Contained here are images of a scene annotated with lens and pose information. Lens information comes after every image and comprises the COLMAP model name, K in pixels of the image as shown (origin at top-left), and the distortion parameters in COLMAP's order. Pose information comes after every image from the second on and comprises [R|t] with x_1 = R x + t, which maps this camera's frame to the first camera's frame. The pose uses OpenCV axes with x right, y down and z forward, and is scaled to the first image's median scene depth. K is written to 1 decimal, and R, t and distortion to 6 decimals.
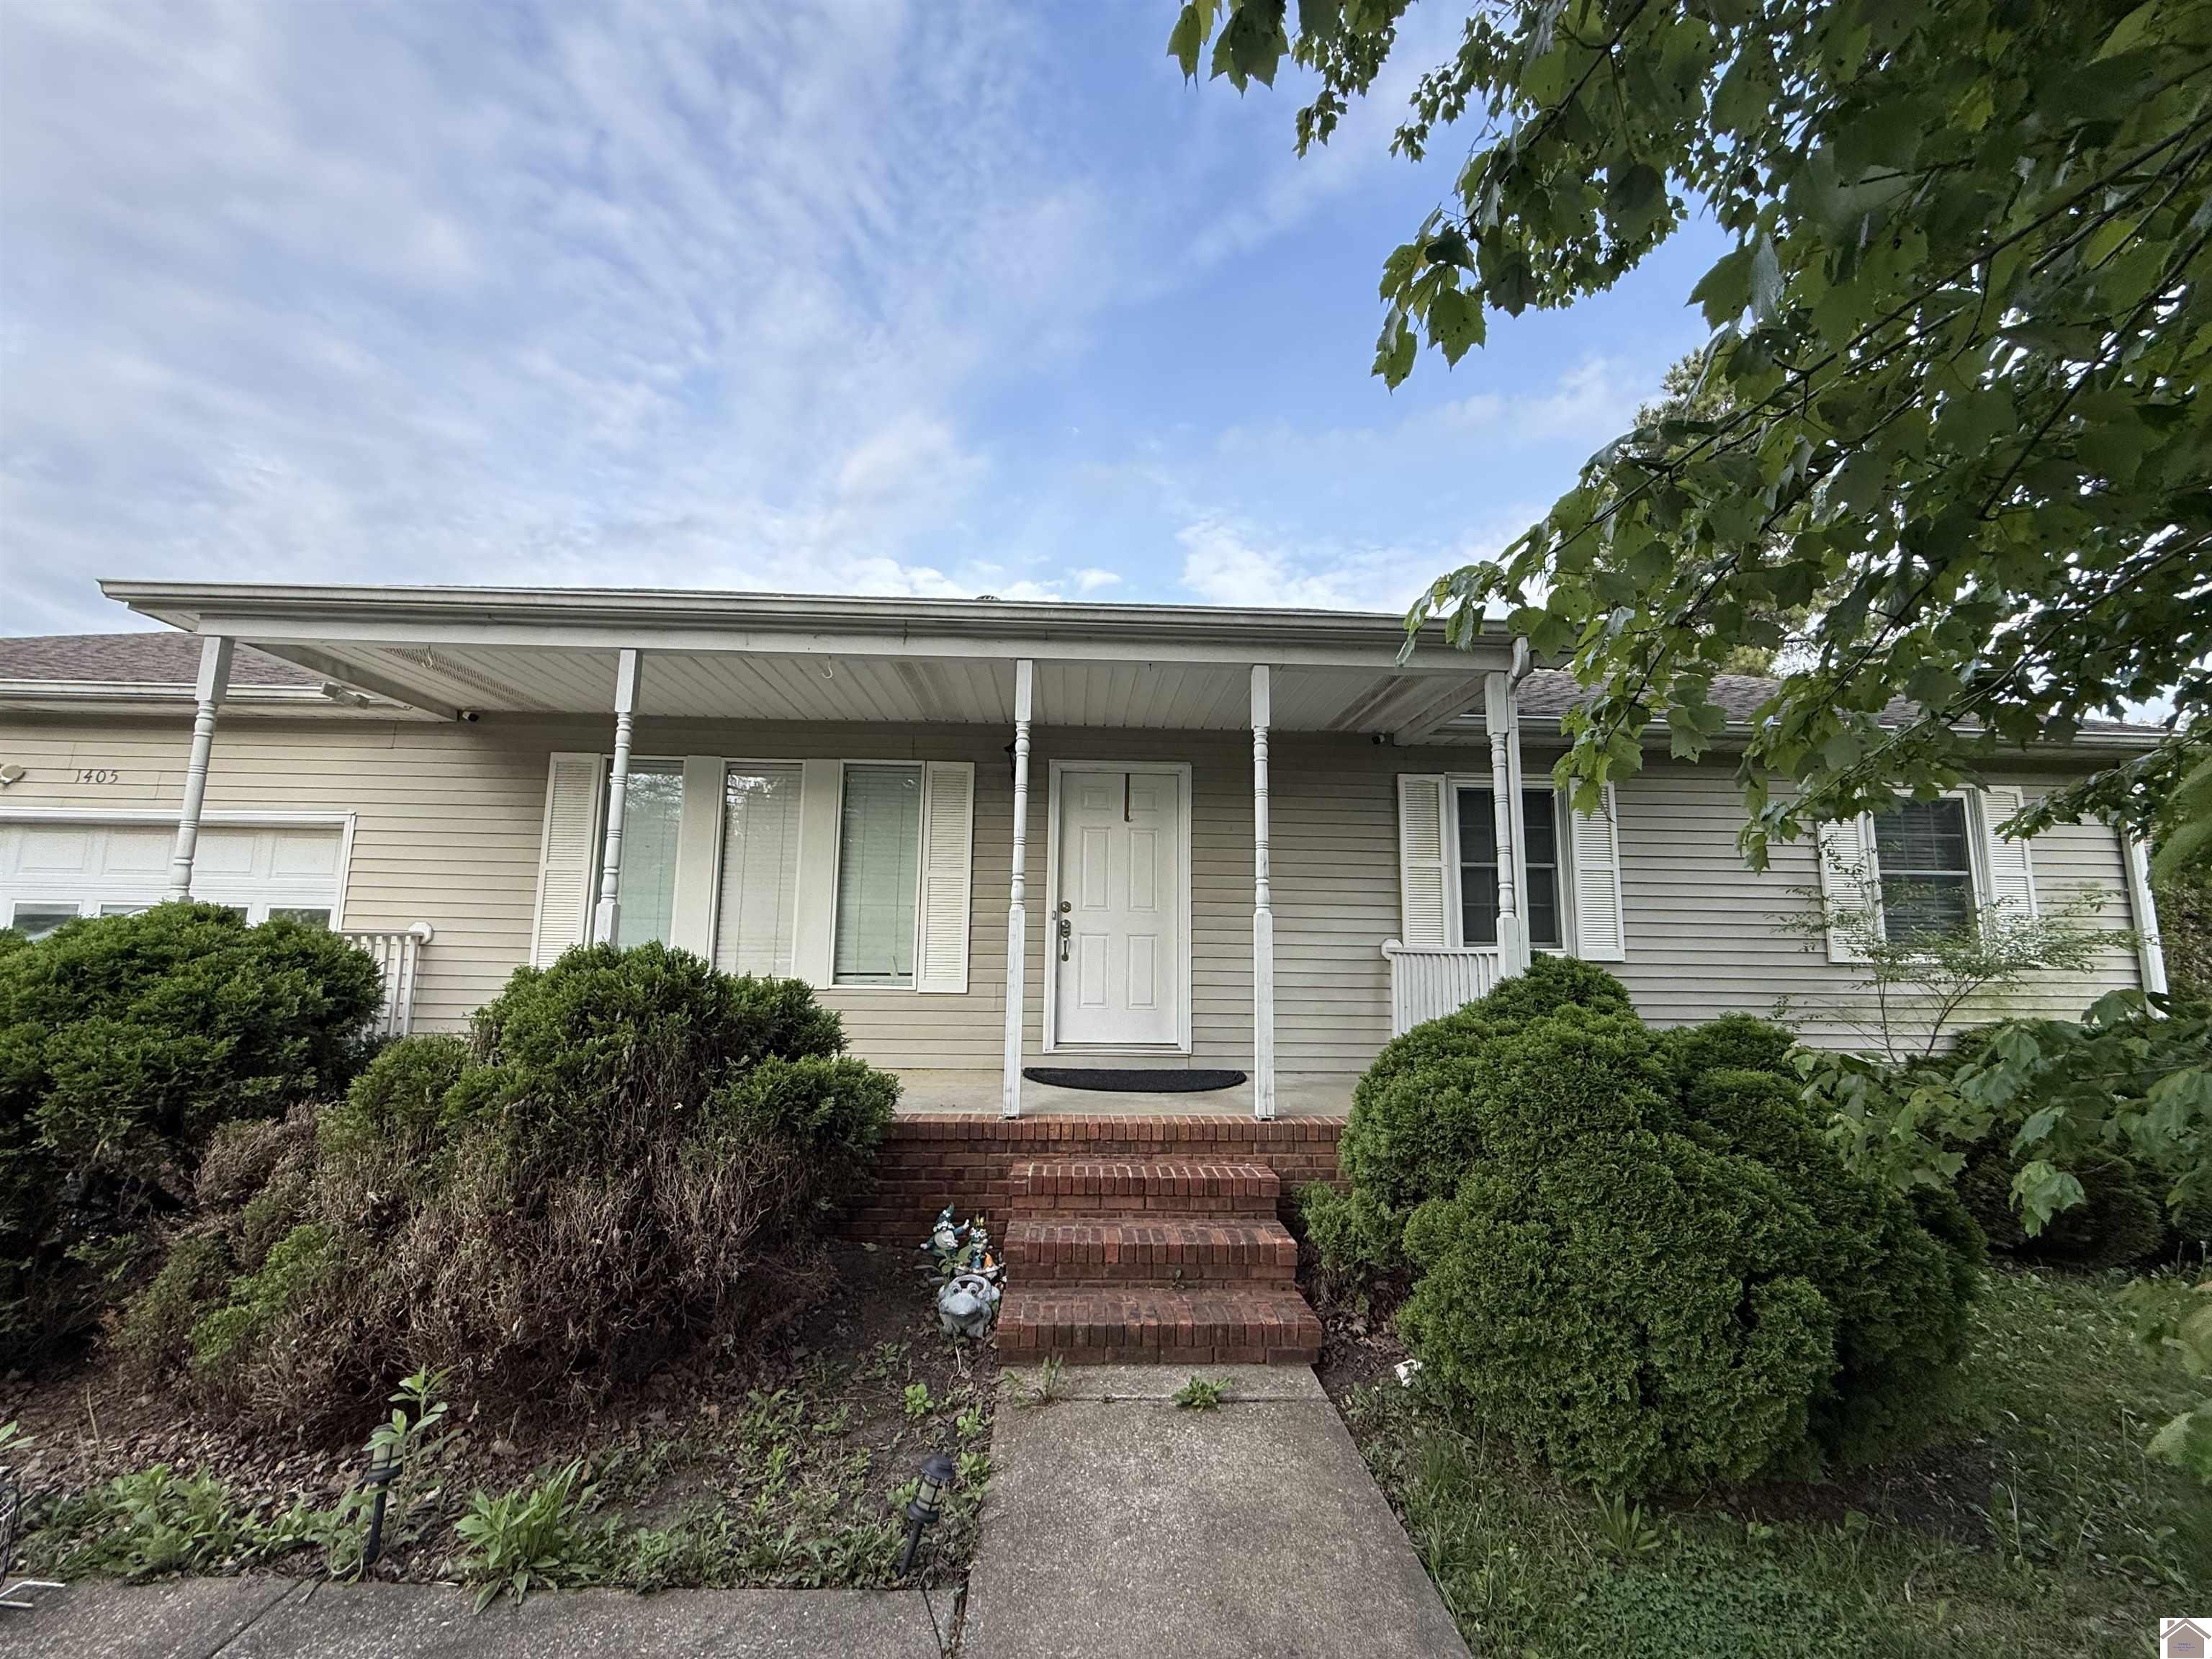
lens RADIAL K [[883.2, 0, 1102.9], [0, 883.2, 834.3], [0, 0, 1]] dist [0.000522, -0.000139]
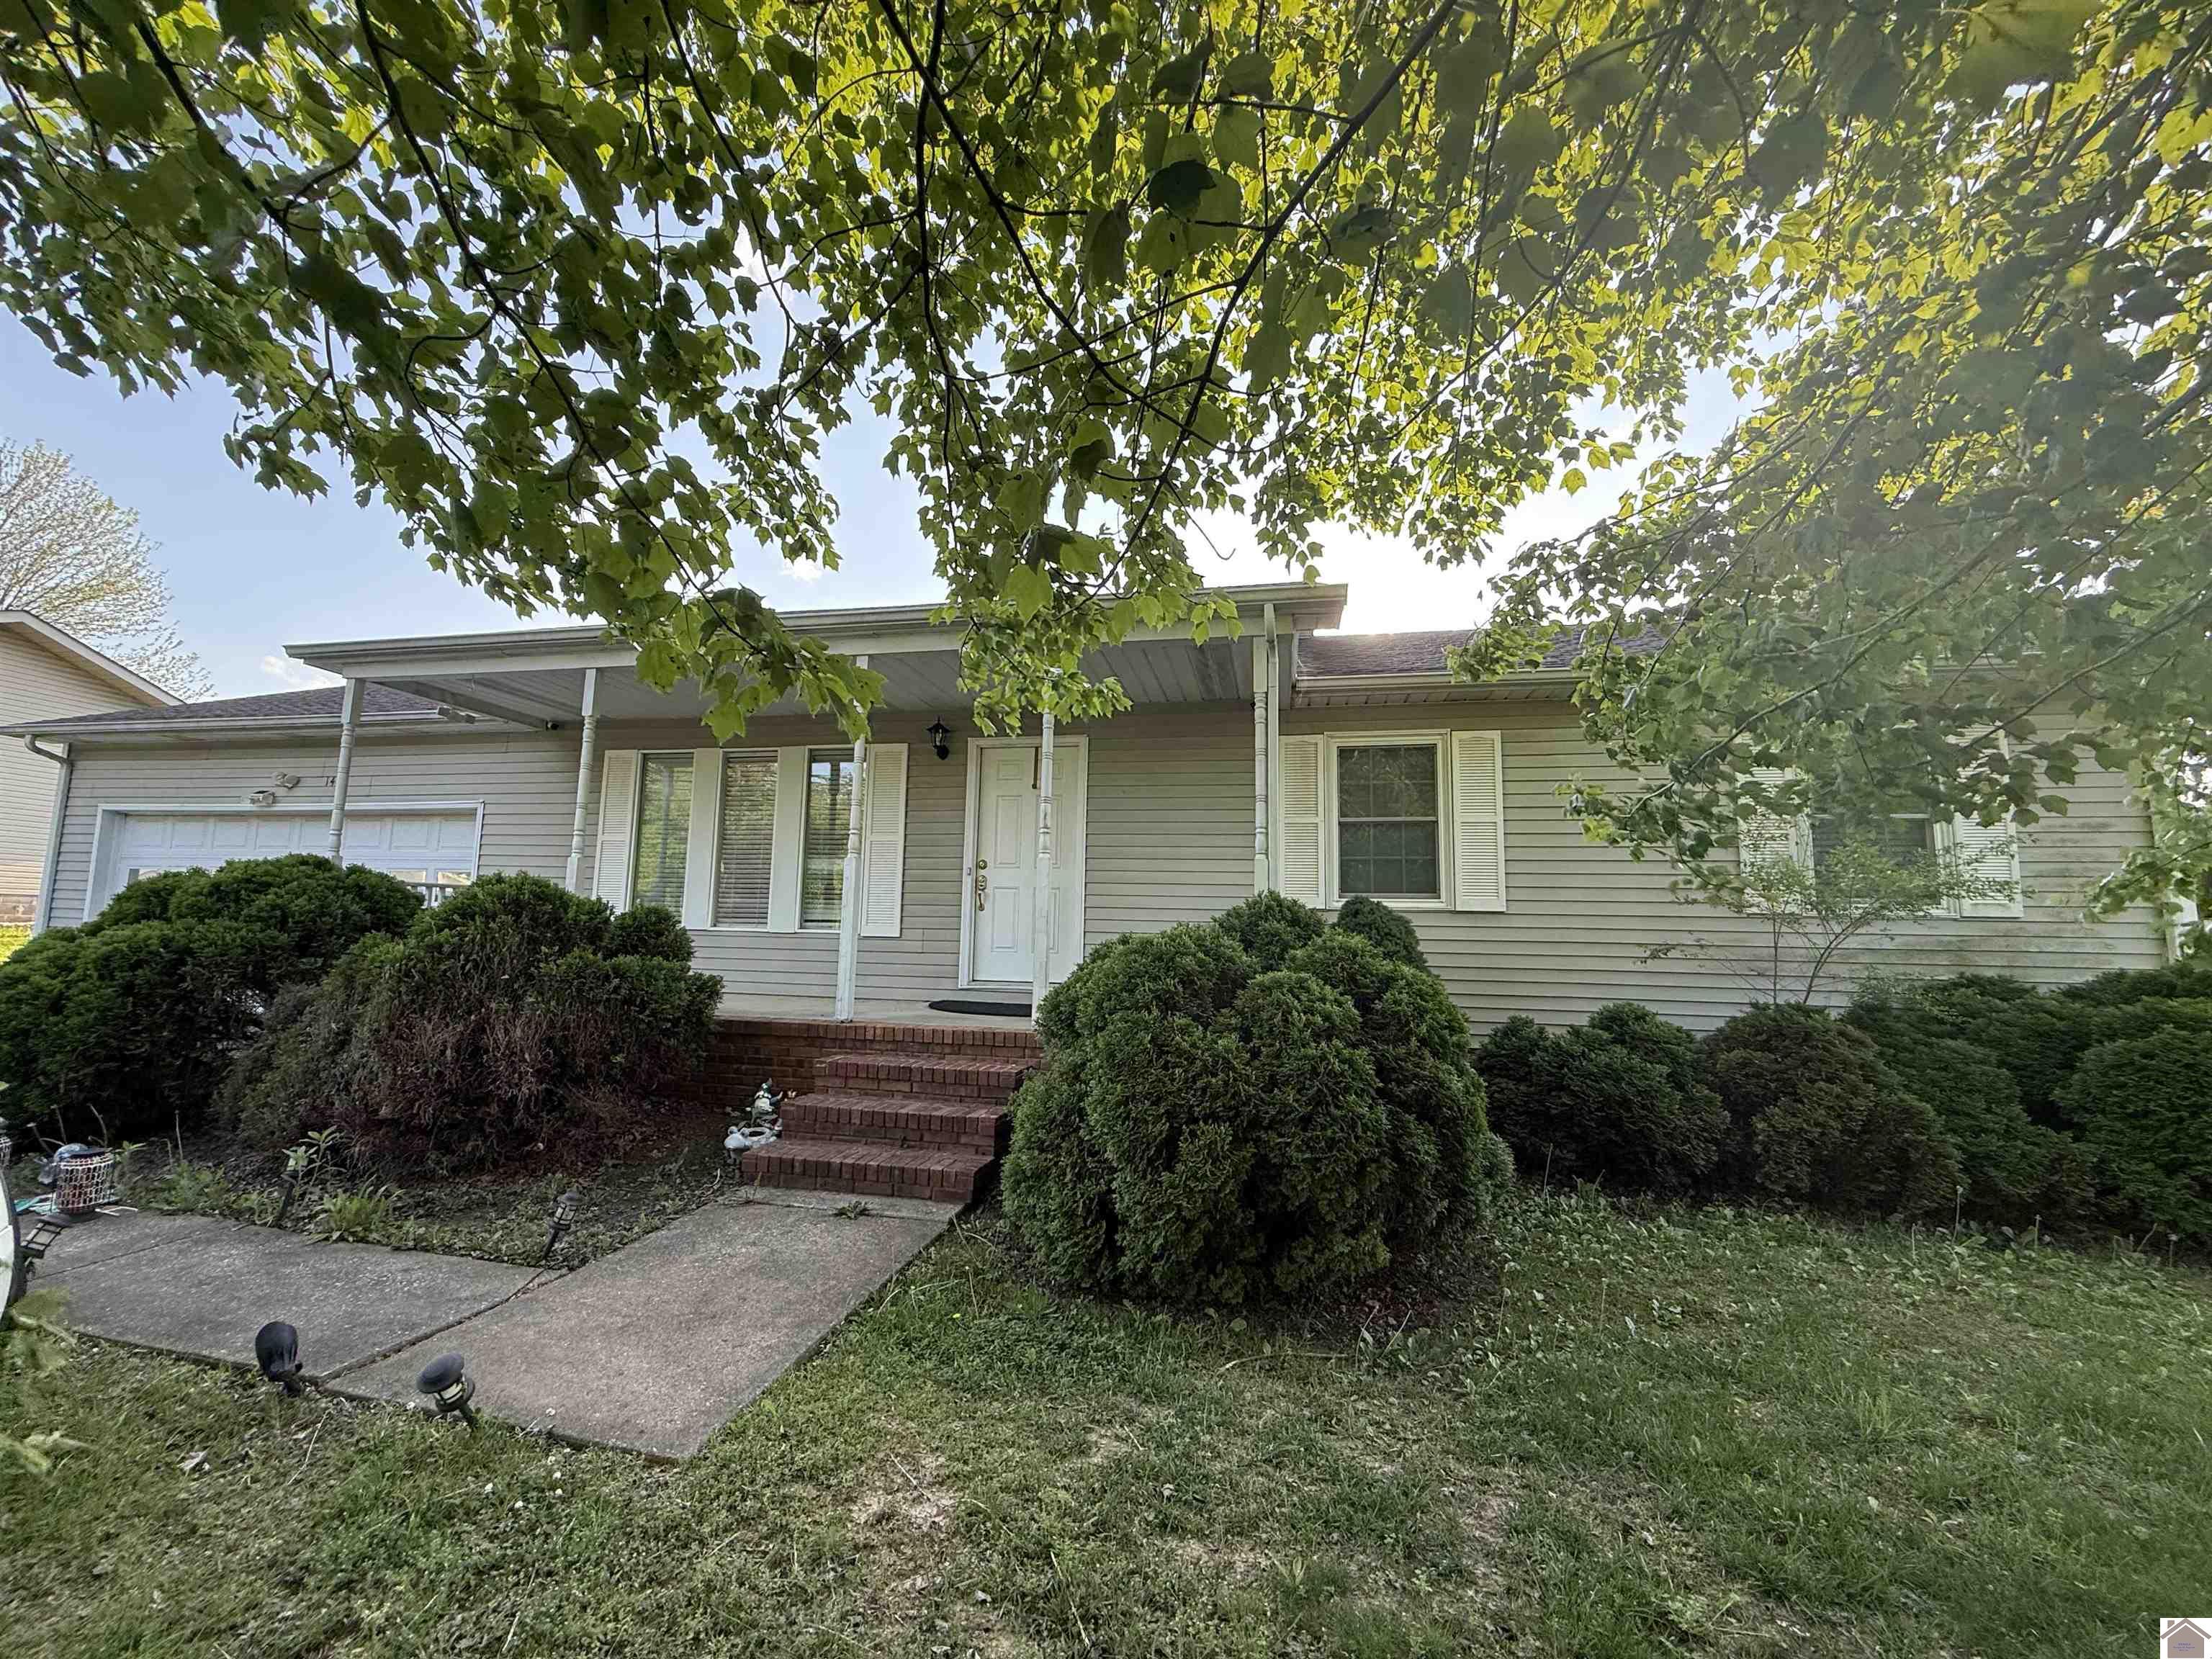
lens RADIAL K [[889.8, 0, 1100.7], [0, 889.8, 833.5], [0, 0, 1]] dist [0.000004, -0.000007]
pose [[0.969131, -0.021119, -0.245641, 0.770005], [0.024096, 0.999668, 0.009118, 0.067851], [0.245367, -0.014755, 0.969318, -0.179790]]
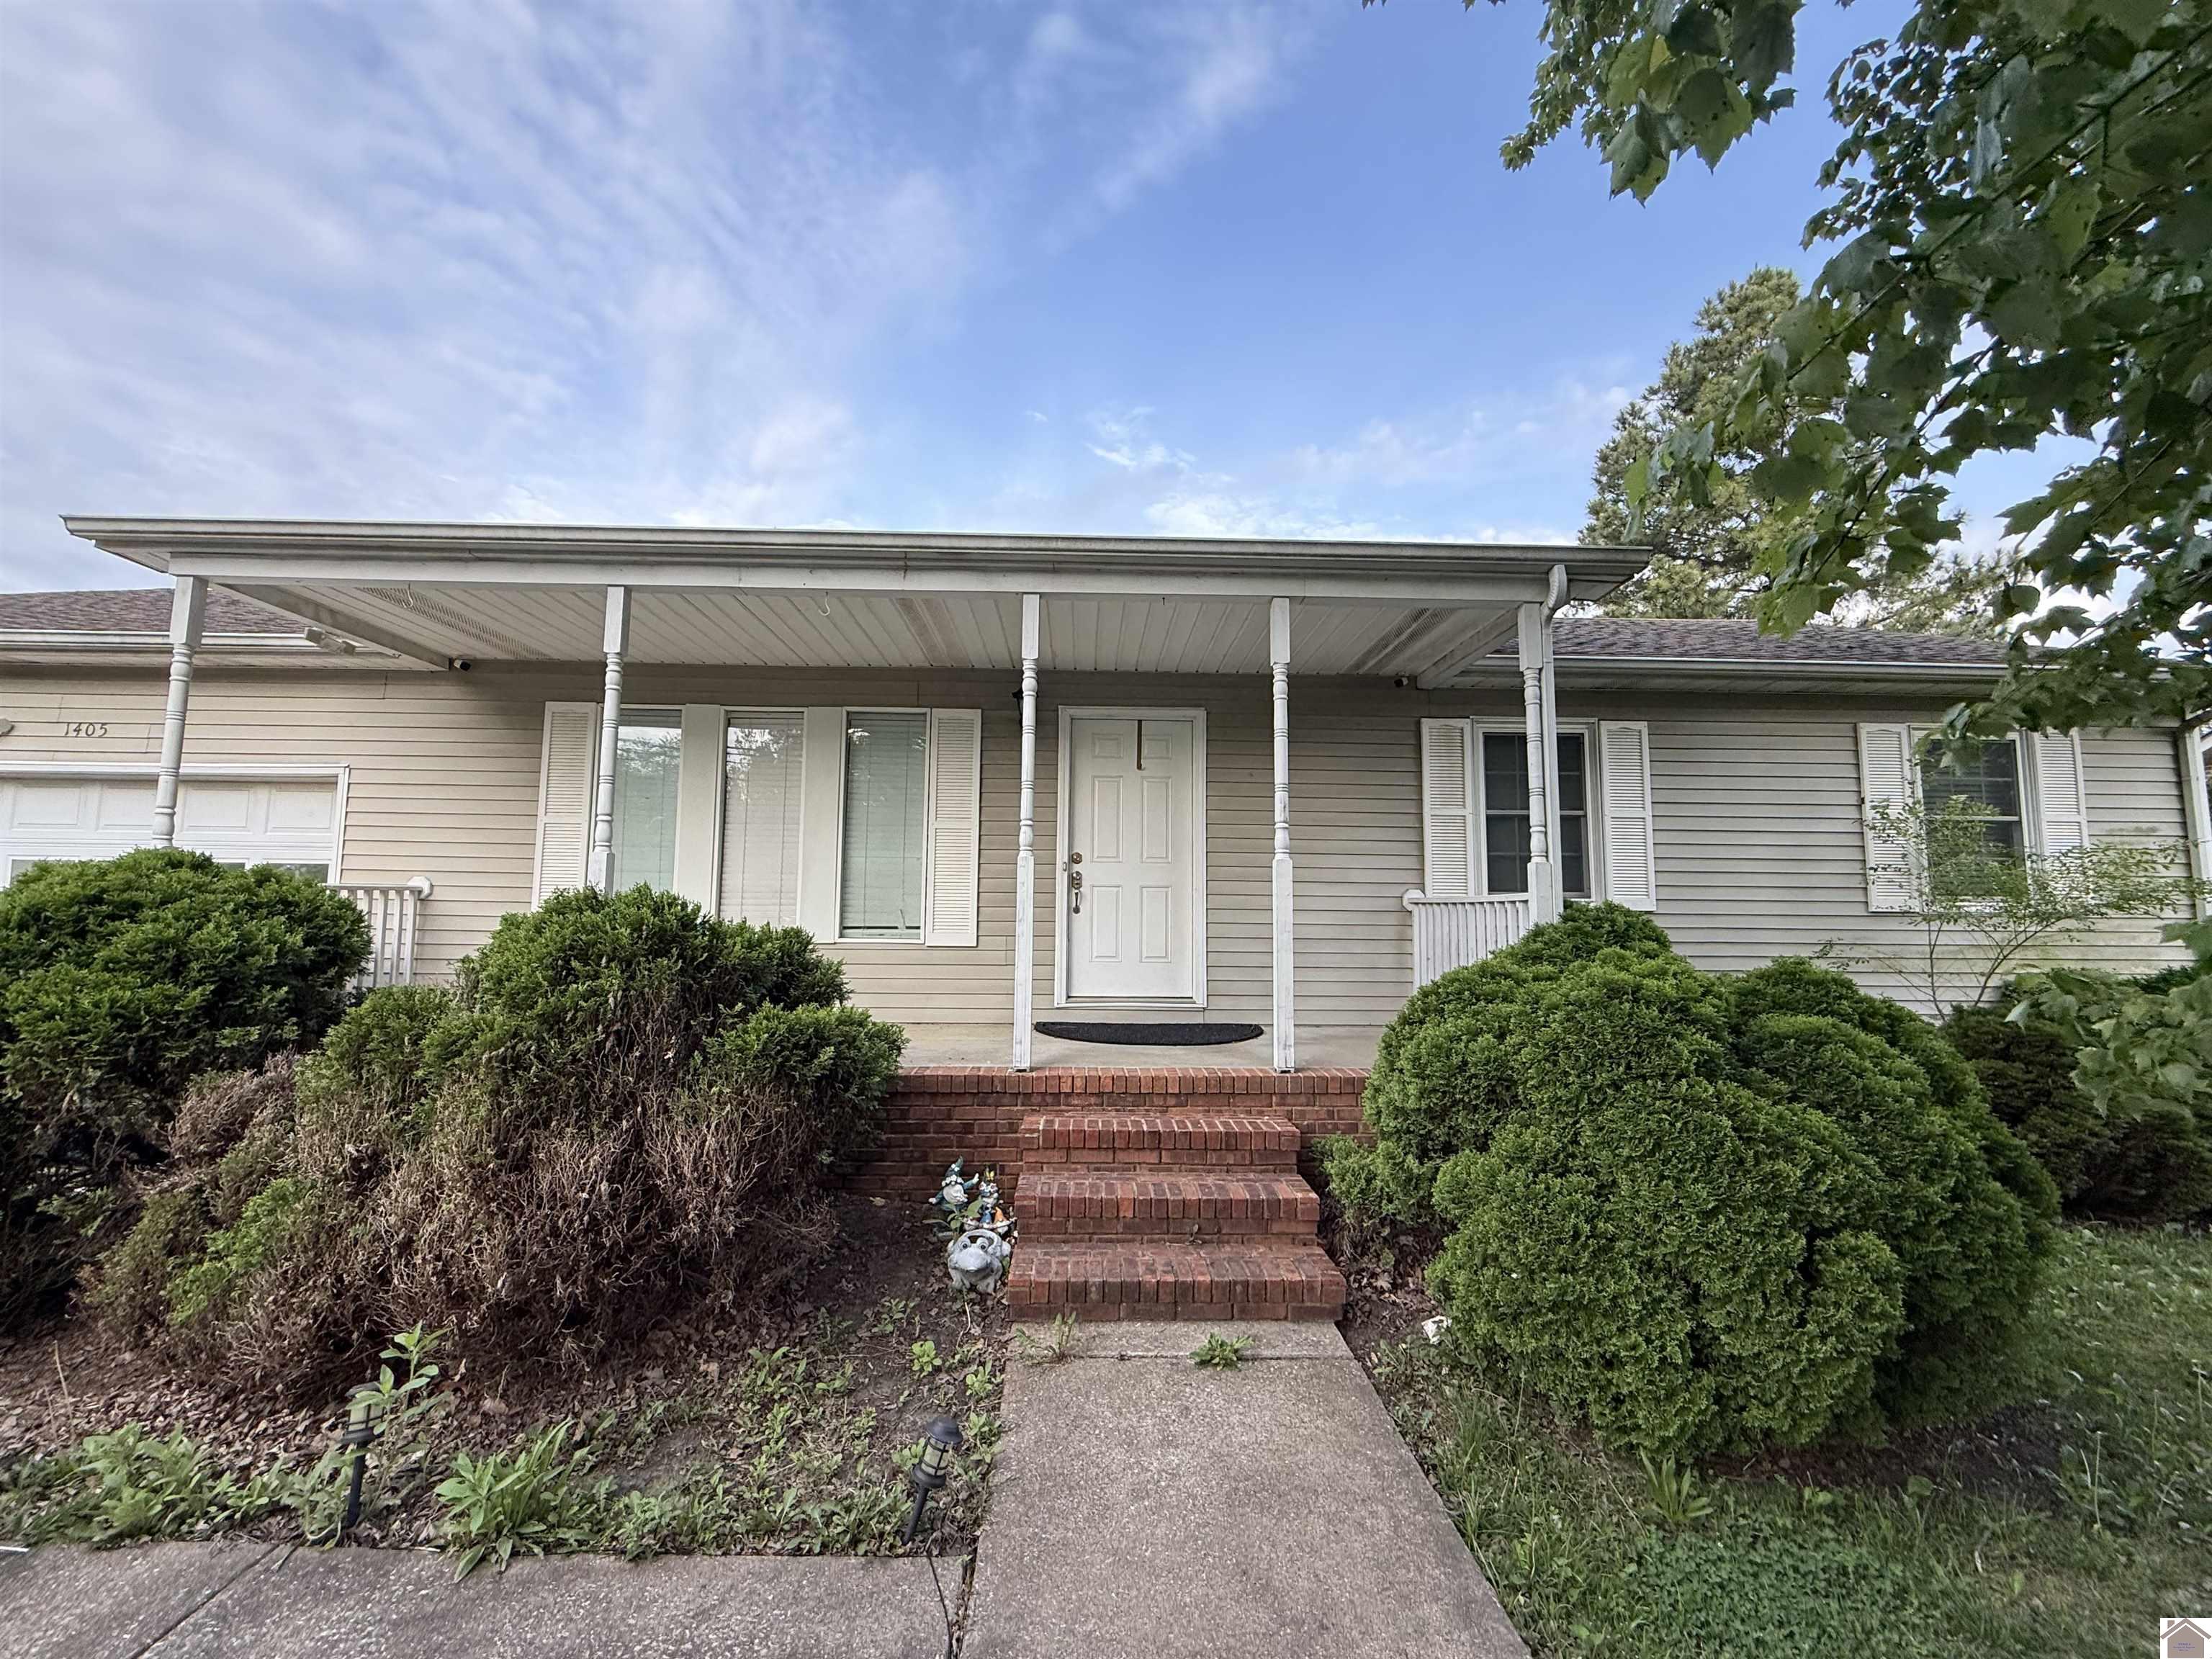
lens RADIAL K [[883.2, 0, 1102.9], [0, 883.2, 834.3], [0, 0, 1]] dist [0.000522, -0.000139]
pose [[0.999898, -0.005645, -0.013090, -0.000809], [0.006199, 0.999070, 0.042671, 0.029075], [0.012837, -0.042748, 0.999003, 0.060588]]
